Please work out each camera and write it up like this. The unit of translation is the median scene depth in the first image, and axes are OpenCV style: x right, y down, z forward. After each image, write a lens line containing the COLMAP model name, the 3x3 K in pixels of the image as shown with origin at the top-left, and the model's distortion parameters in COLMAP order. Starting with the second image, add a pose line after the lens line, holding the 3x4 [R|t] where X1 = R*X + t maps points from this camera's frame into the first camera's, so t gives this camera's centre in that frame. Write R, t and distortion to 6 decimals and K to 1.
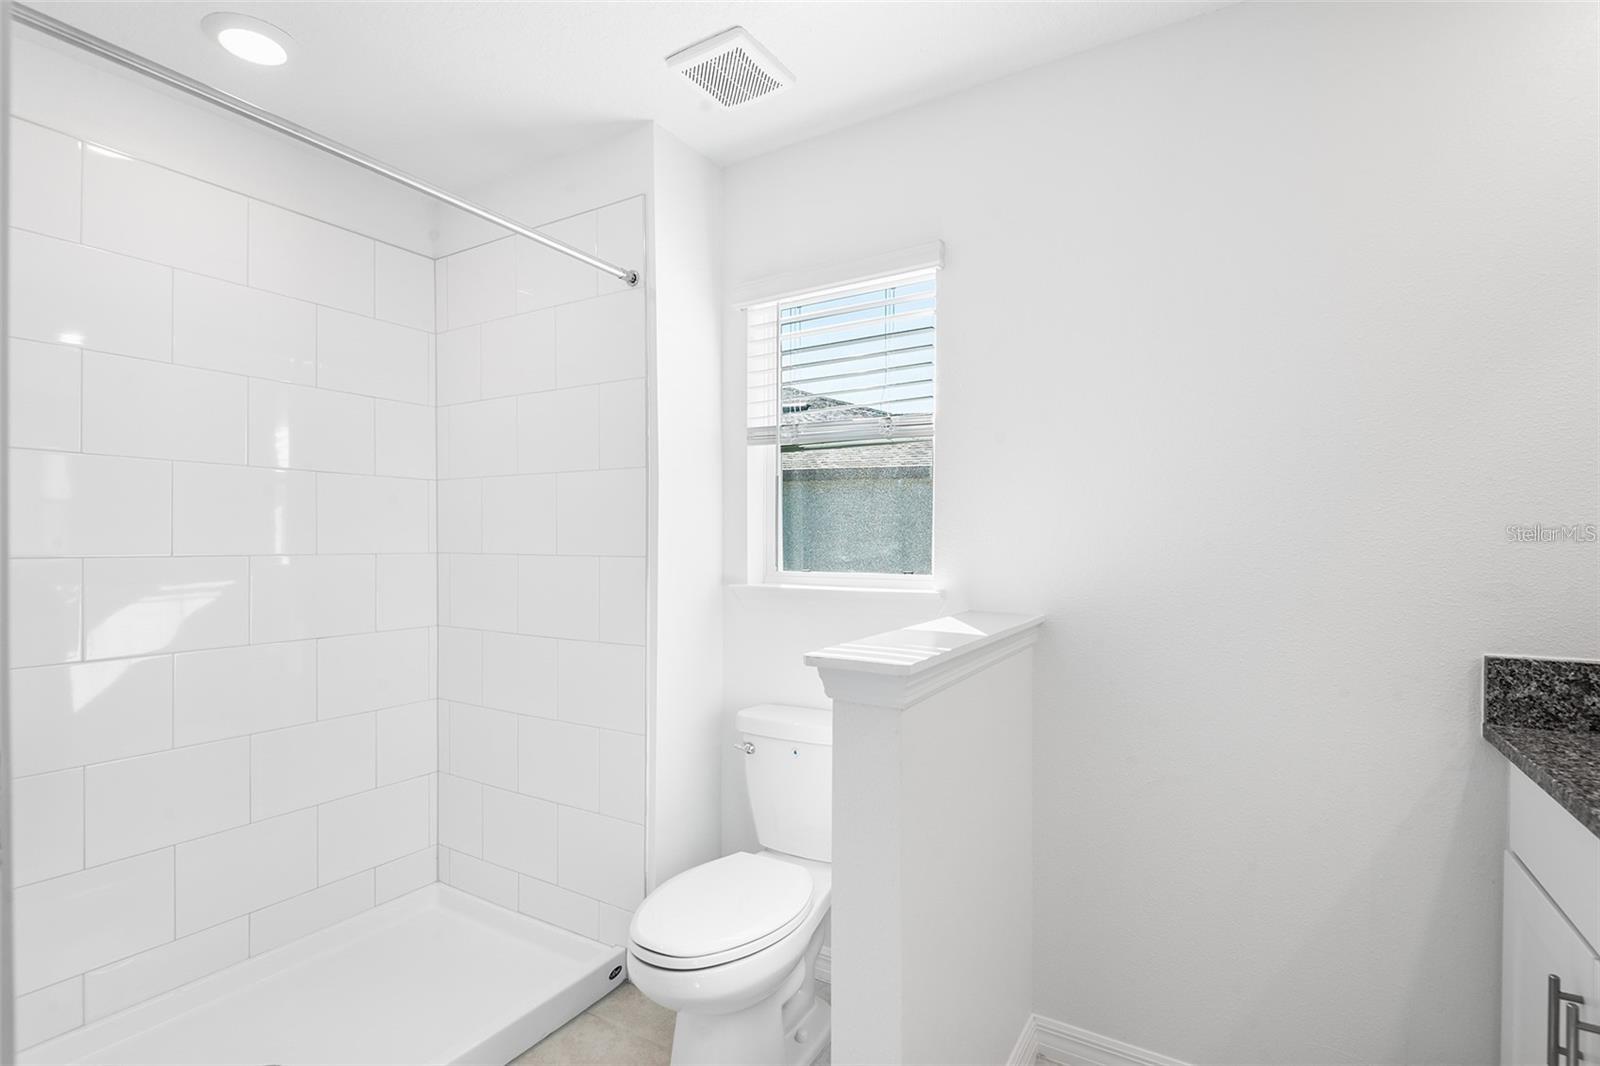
lens RADIAL K [[745.7, 0, 796.5], [0, 745.7, 537.5], [0, 0, 1]] dist [0.001540, -0.011522]
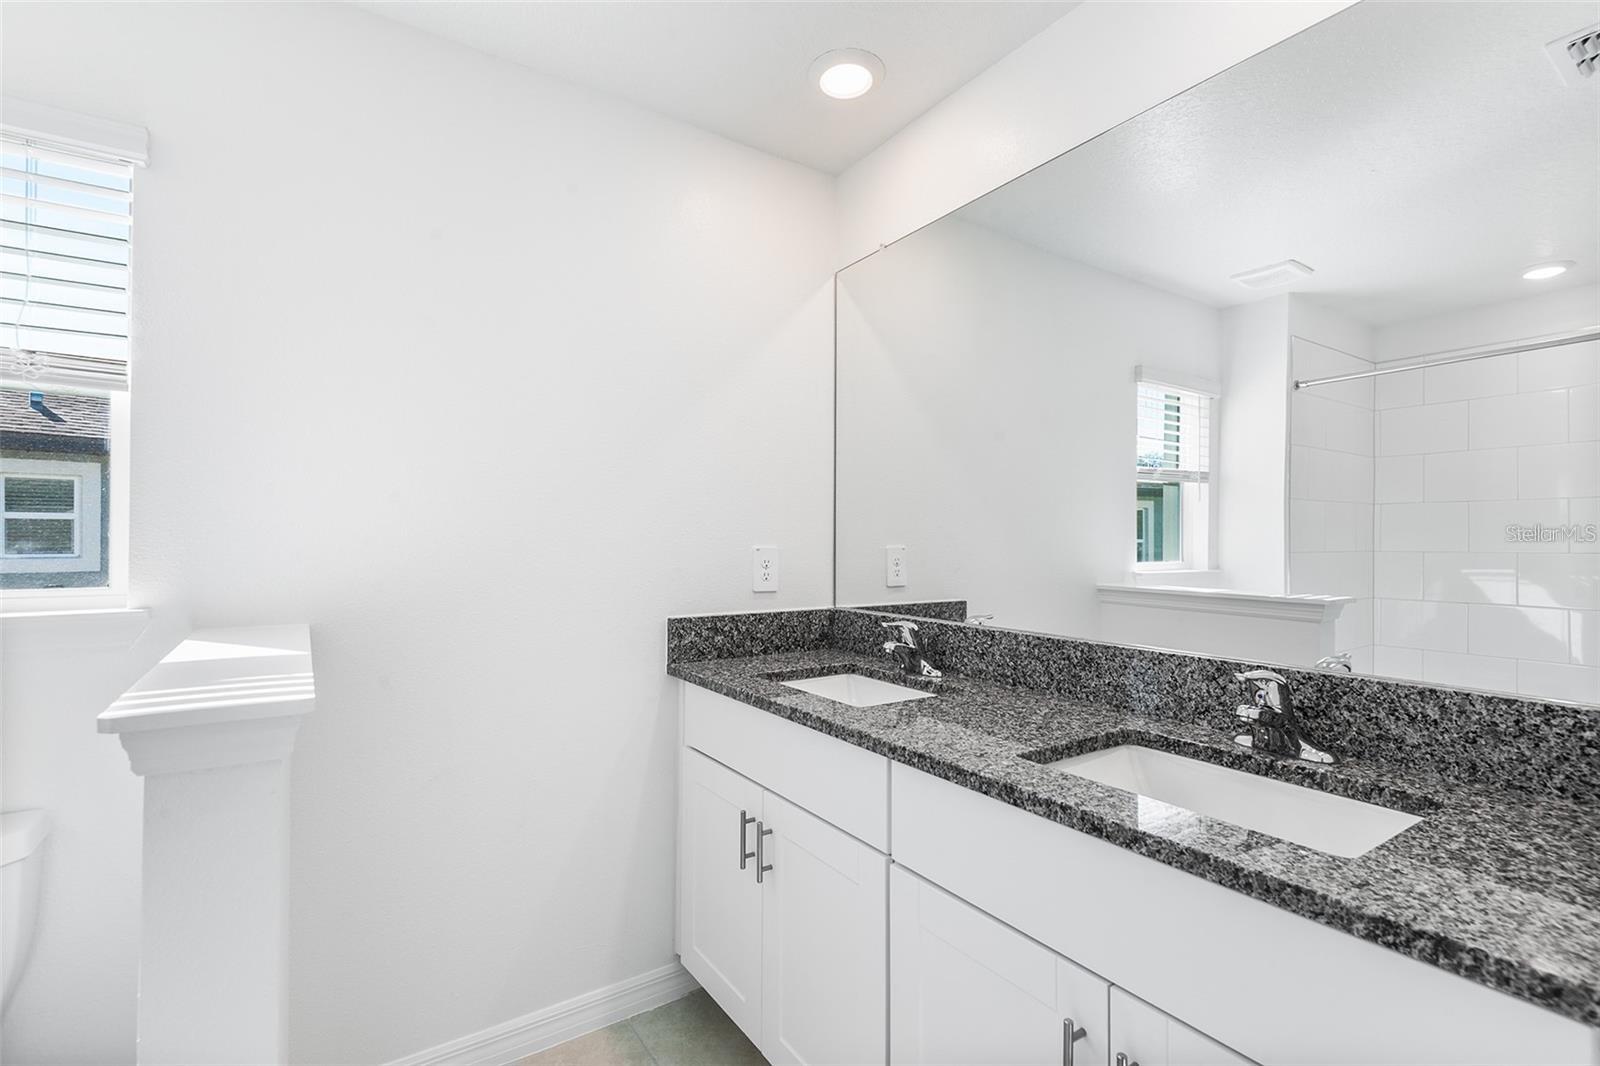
lens RADIAL K [[727.4, 0, 798.6], [0, 727.4, 529.3], [0, 0, 1]] dist [0.012944, -0.000425]
pose [[0.404425, 0.013791, 0.914467, -0.303741], [-0.005728, 0.999905, -0.012546, 0.000072], [-0.914553, -0.000164, 0.404466, 0.185690]]
